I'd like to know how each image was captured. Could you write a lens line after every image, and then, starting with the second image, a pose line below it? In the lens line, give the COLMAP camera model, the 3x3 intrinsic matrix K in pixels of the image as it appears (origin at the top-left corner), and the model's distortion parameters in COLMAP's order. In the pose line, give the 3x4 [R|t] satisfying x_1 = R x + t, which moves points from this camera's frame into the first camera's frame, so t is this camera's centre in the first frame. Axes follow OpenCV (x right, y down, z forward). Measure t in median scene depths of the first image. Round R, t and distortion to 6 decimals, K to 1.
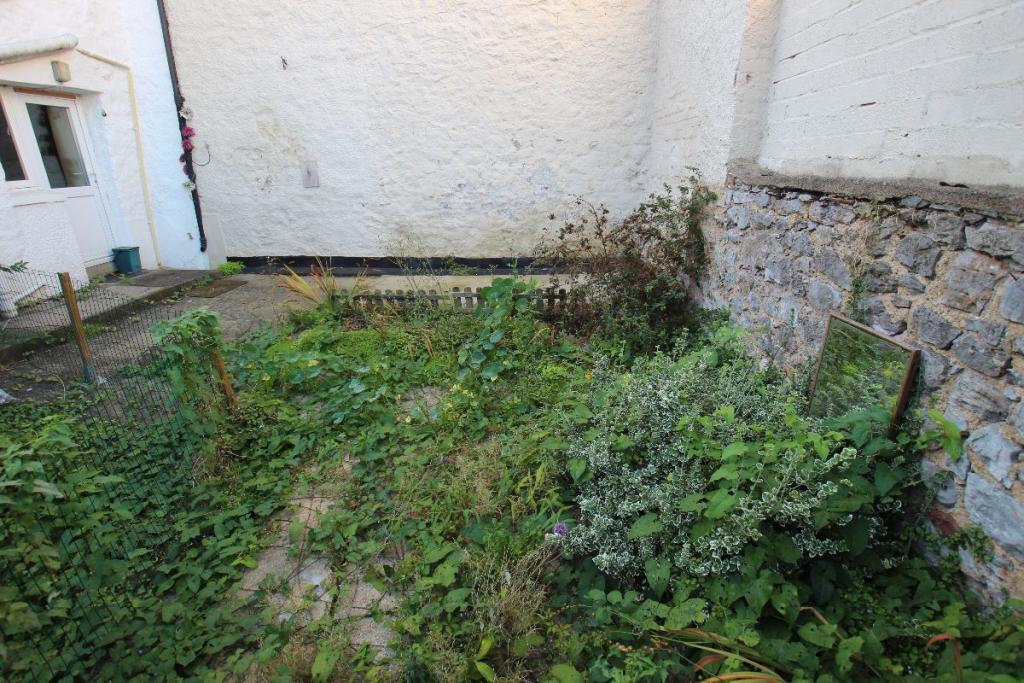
lens RADIAL K [[477.4, 0, 515.1], [0, 477.4, 337.5], [0, 0, 1]] dist [0.003518, -0.016311]
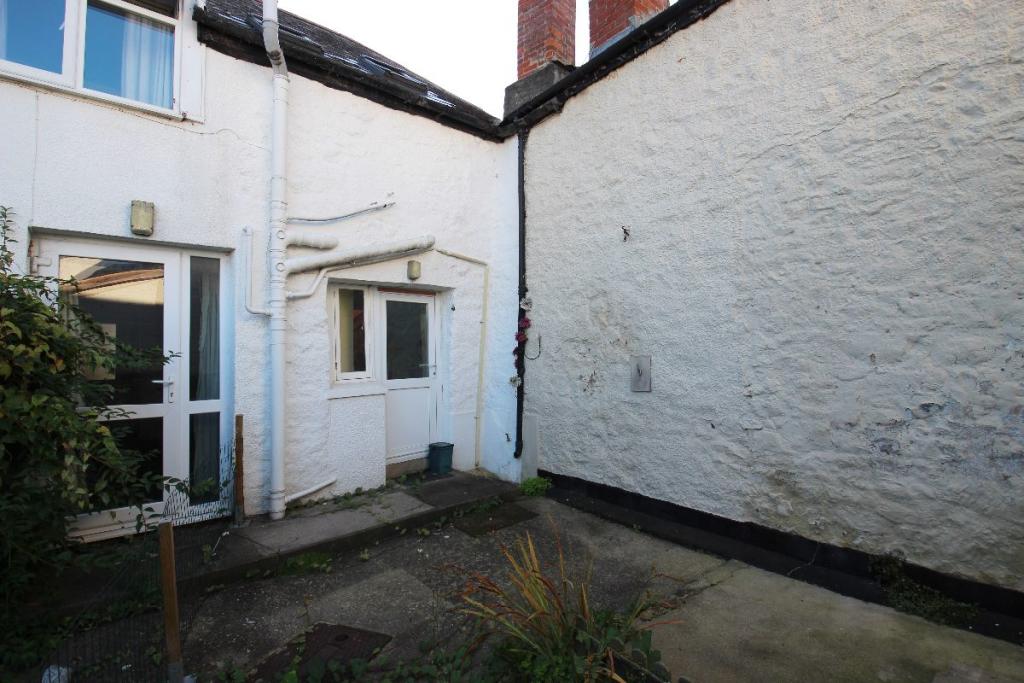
lens RADIAL K [[477.4, 0, 515.1], [0, 477.4, 337.5], [0, 0, 1]] dist [0.003518, -0.016311]
pose [[0.698624, -0.023427, -0.715105, -0.065871], [-0.241258, 0.933217, -0.266271, -0.169190], [0.673587, 0.358548, 0.646316, 0.428099]]
